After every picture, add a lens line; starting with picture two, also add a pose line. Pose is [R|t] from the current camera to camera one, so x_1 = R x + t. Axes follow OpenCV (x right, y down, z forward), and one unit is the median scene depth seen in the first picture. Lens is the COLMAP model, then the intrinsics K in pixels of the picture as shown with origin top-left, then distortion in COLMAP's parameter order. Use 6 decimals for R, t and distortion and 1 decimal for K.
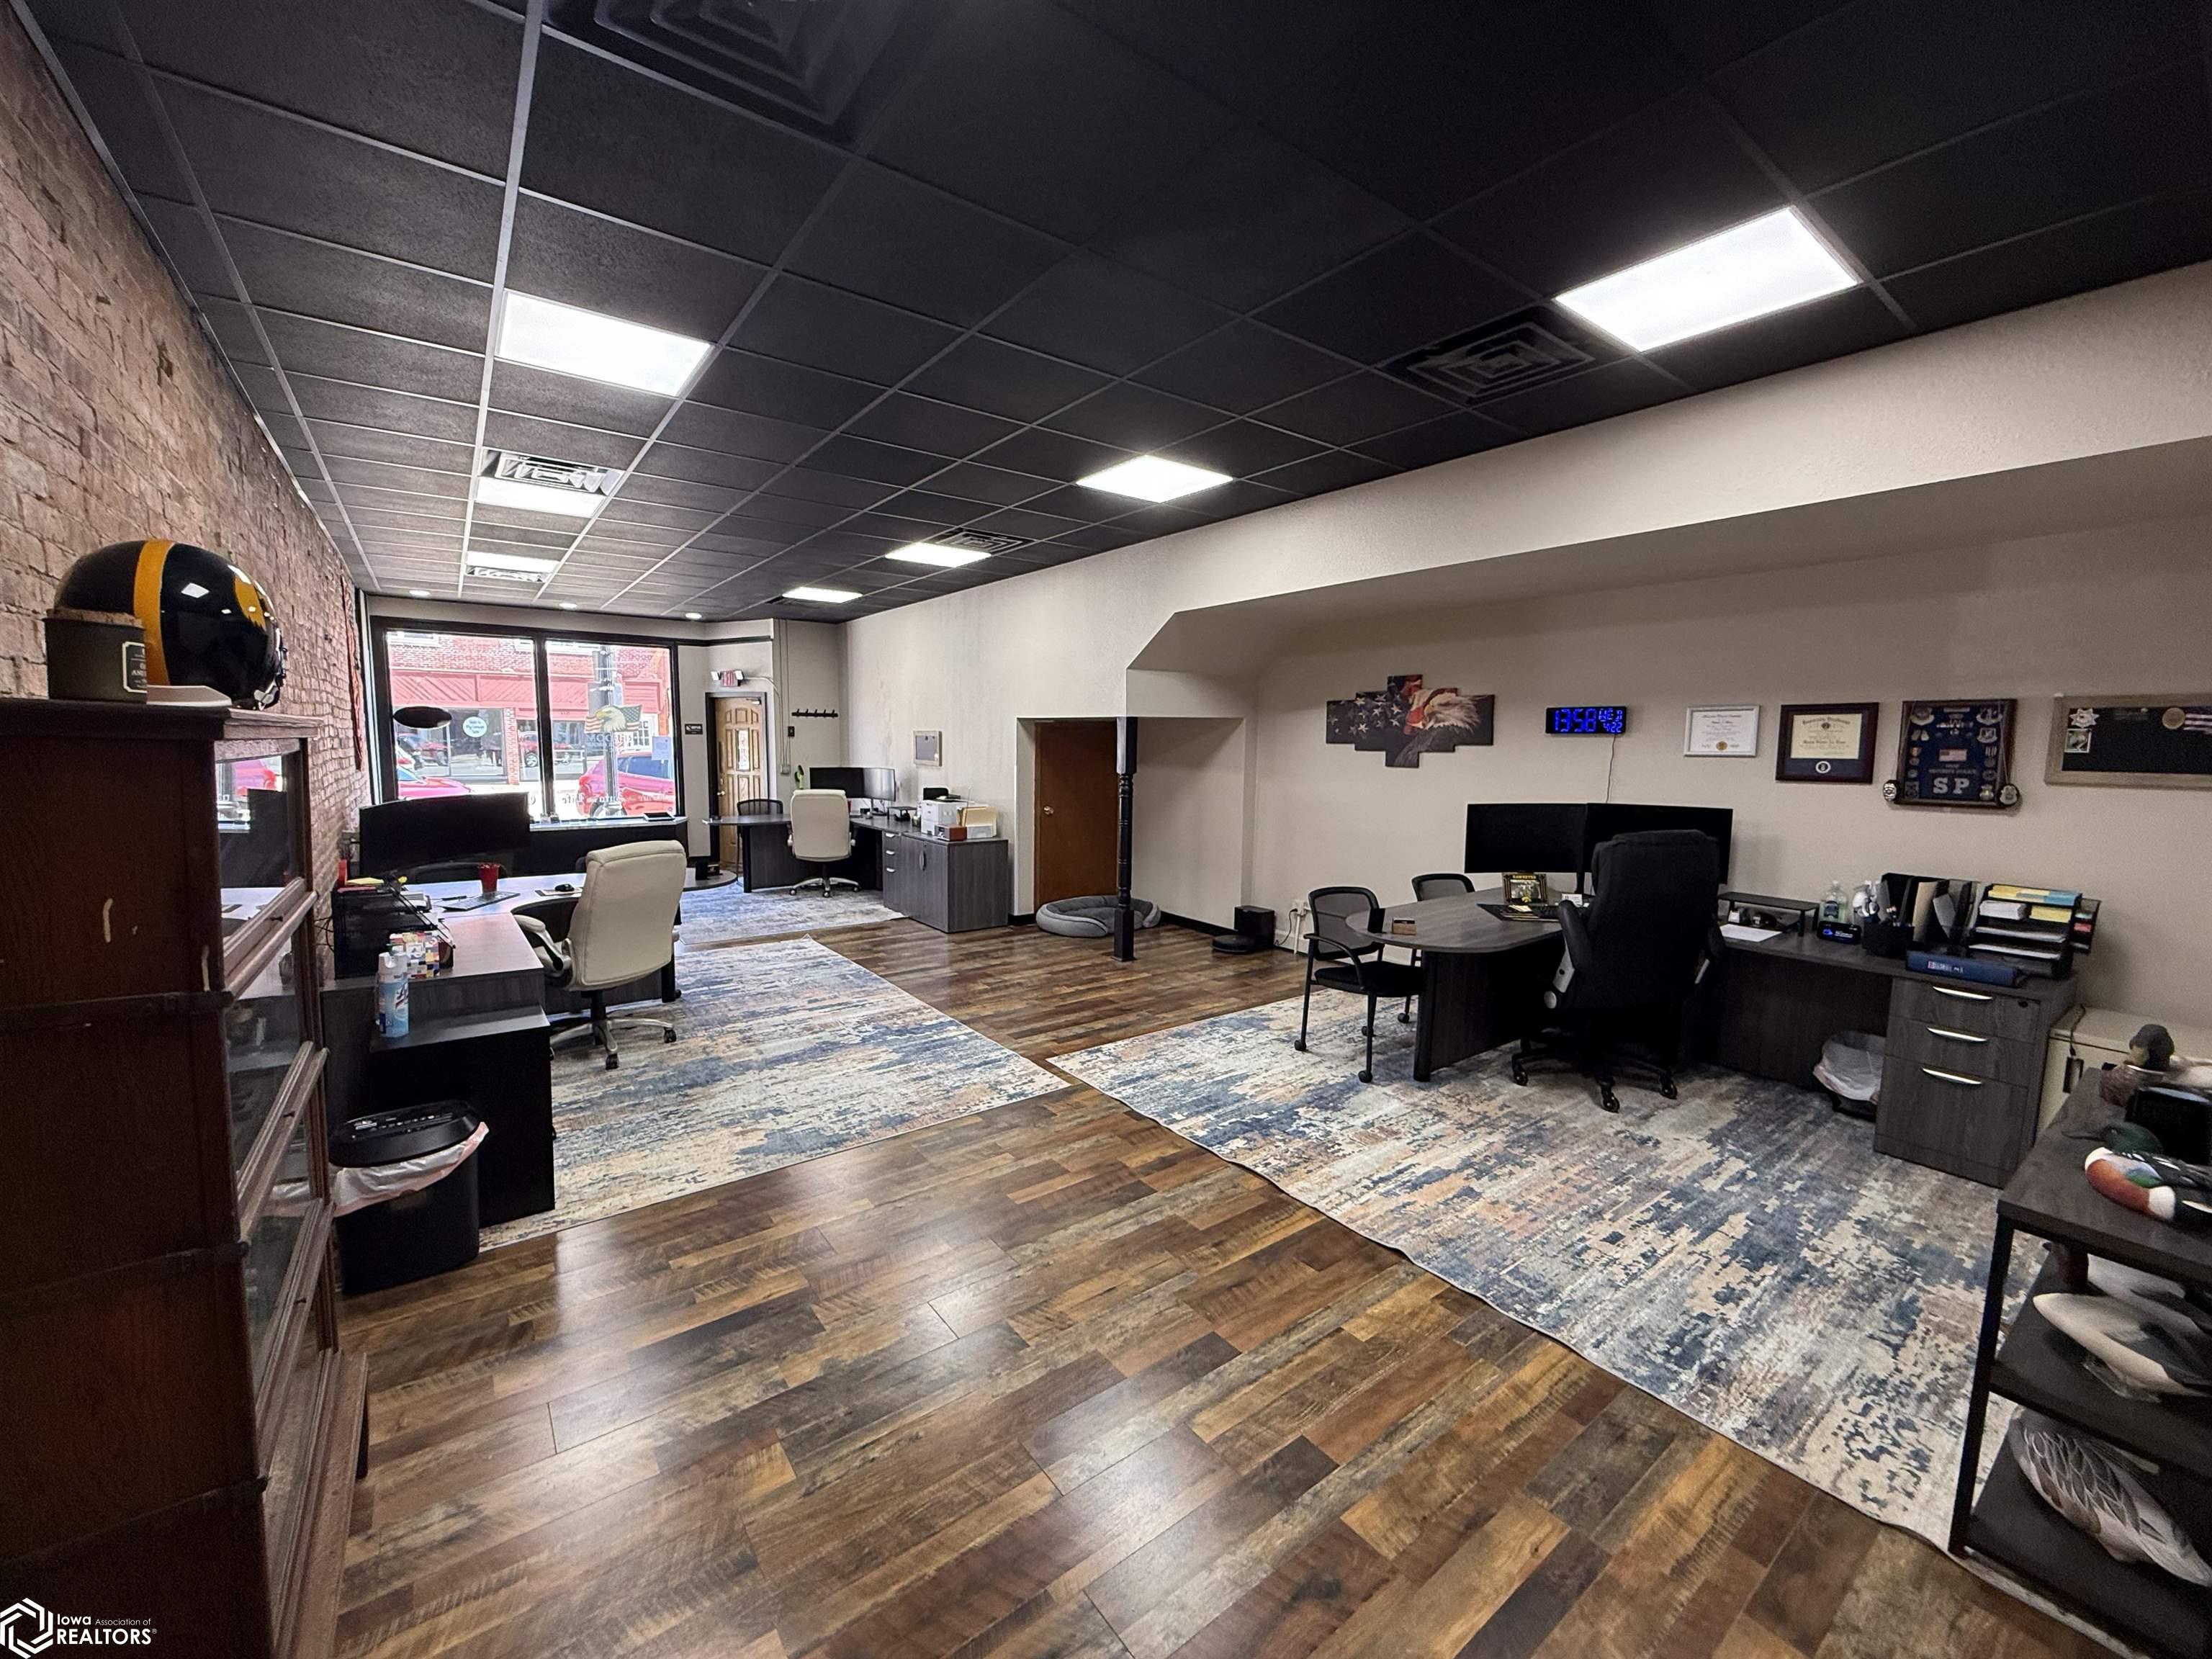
lens RADIAL K [[880.3, 0, 1100.6], [0, 880.3, 831.2], [0, 0, 1]] dist [0.001384, -0.000326]
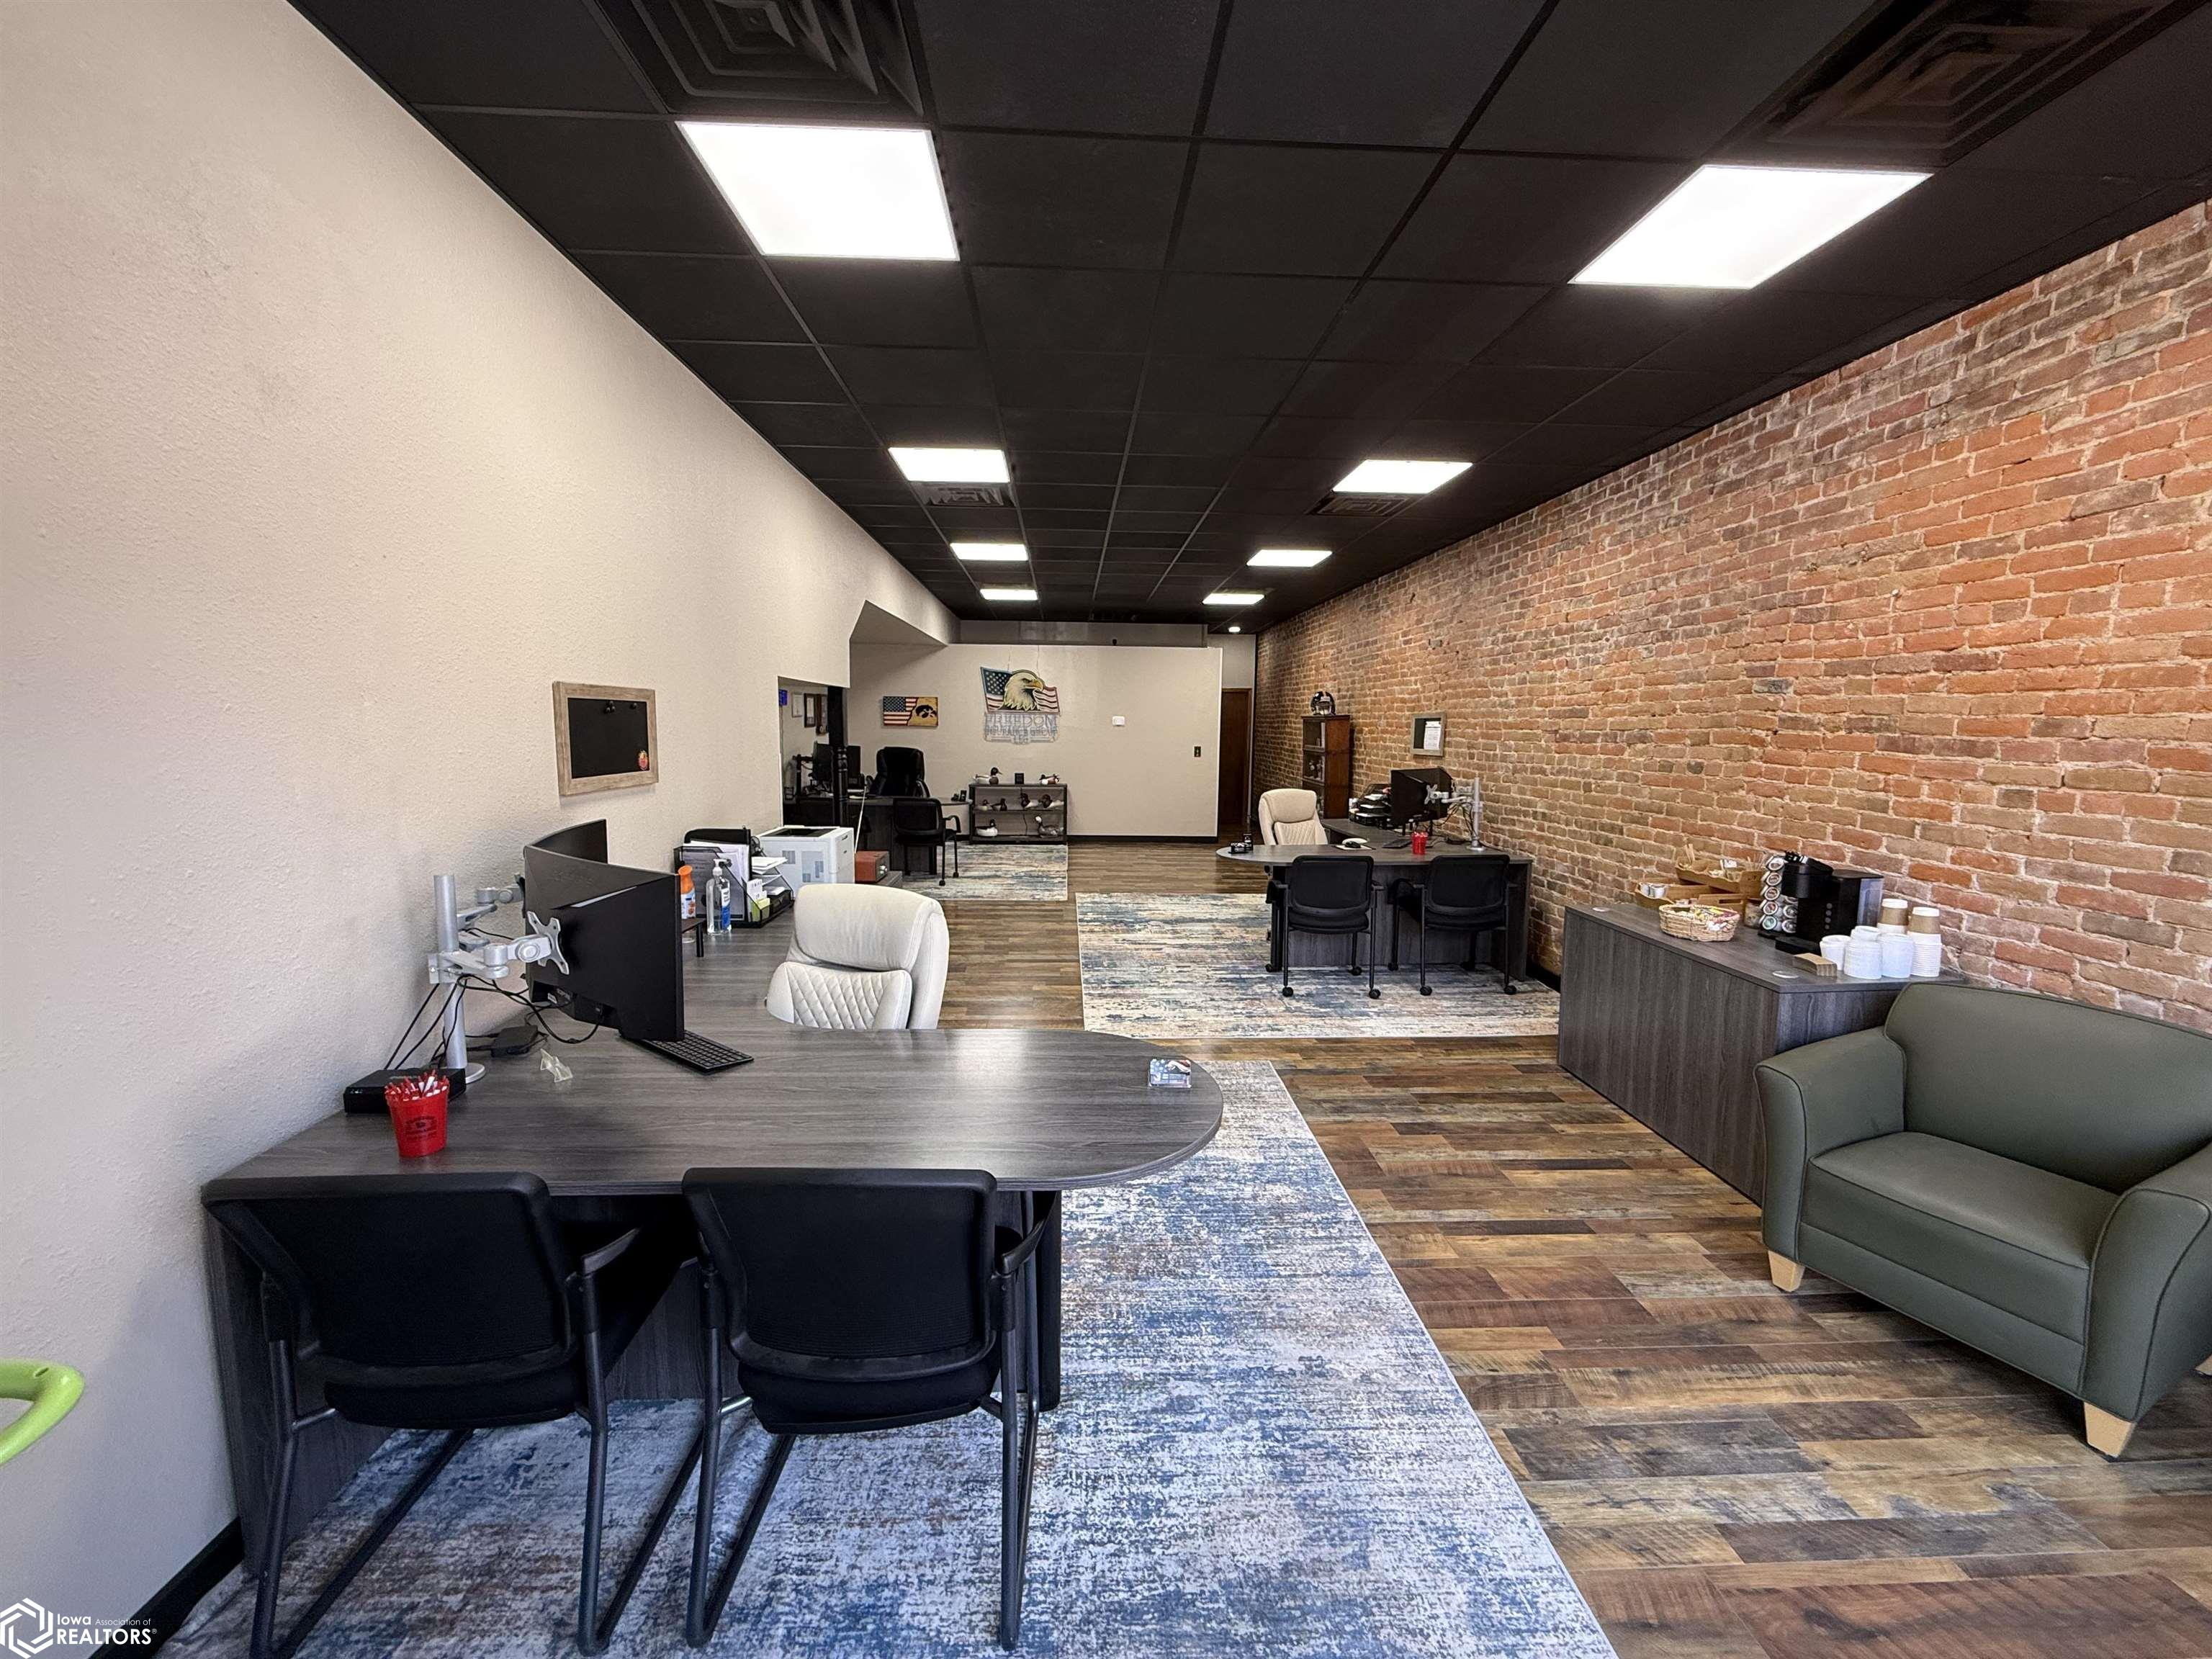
lens RADIAL K [[880.3, 0, 1105.5], [0, 880.3, 831.6], [0, 0, 1]] dist [0.001384, -0.000326]
pose [[-0.828942, -0.092568, 0.551622, -0.992839], [0.037354, 0.974847, 0.219723, -0.232431], [-0.558086, 0.202743, -0.804634, 2.159039]]
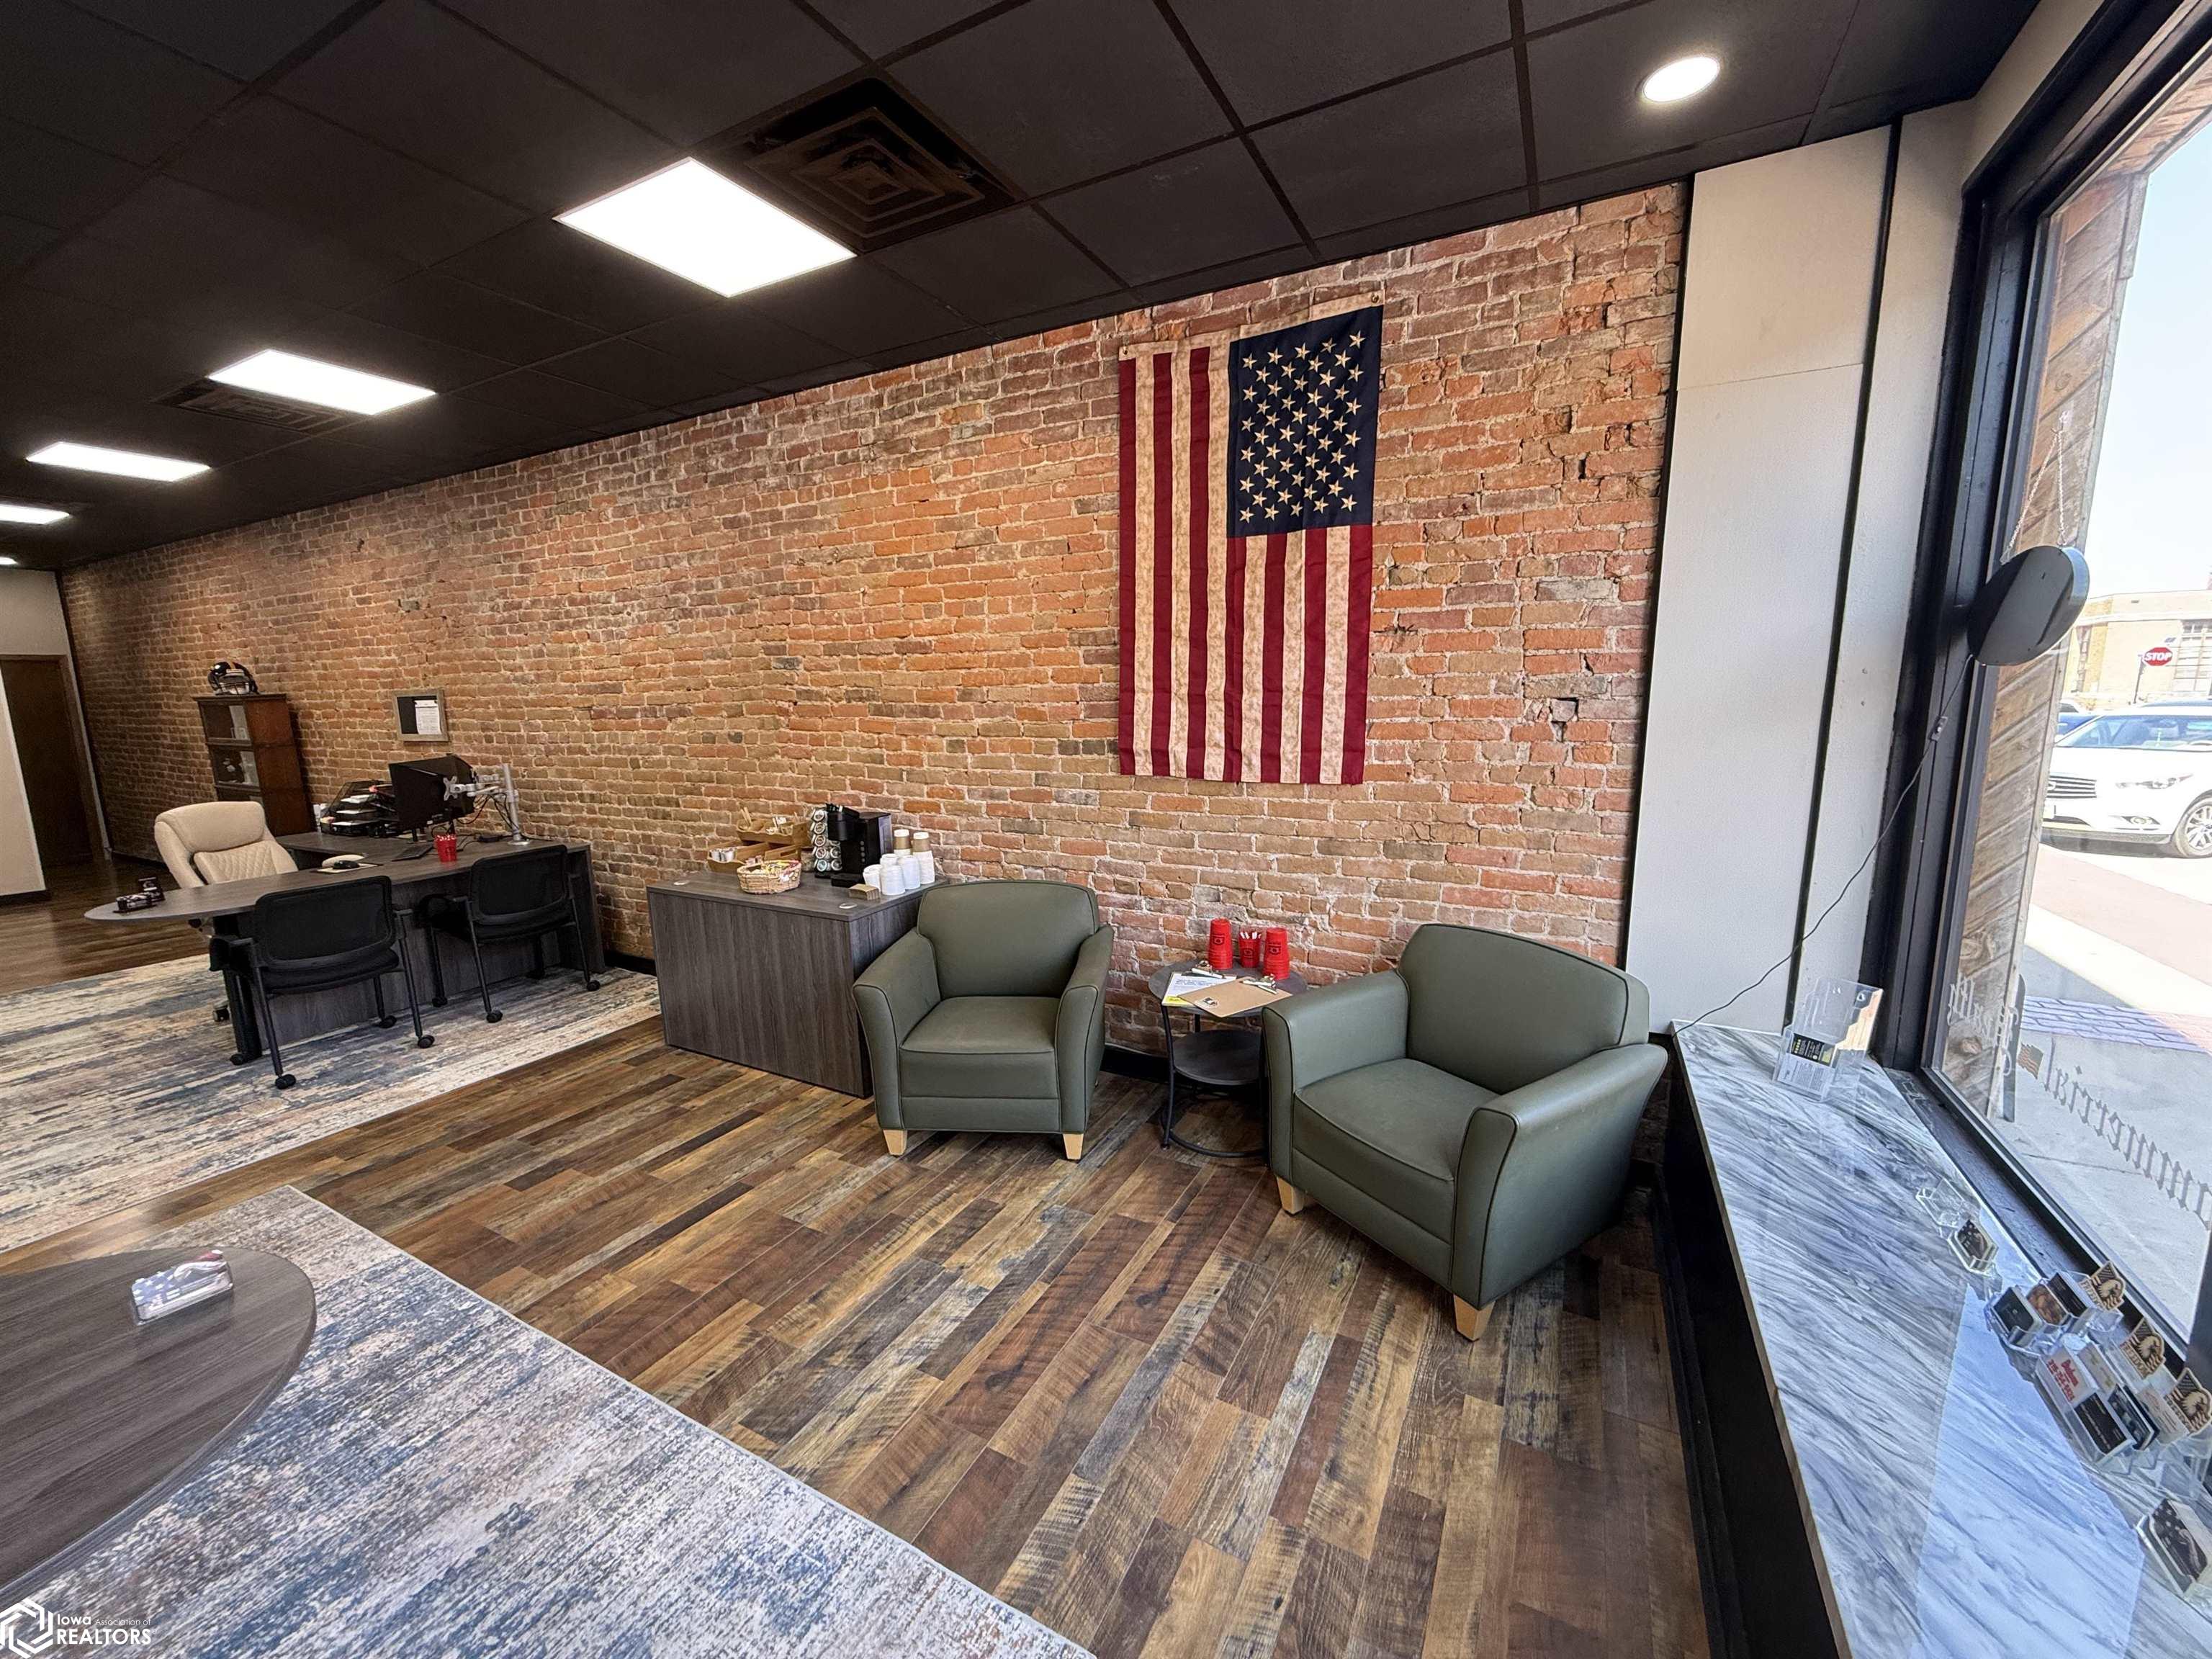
lens RADIAL K [[880.3, 0, 1103.3], [0, 880.3, 830.6], [0, 0, 1]] dist [0.001384, -0.000326]
pose [[-0.905269, 0.066411, -0.419617, -0.944659], [-0.043048, 0.968284, 0.246117, -0.234351], [0.422653, 0.240865, -0.873698, 2.140473]]
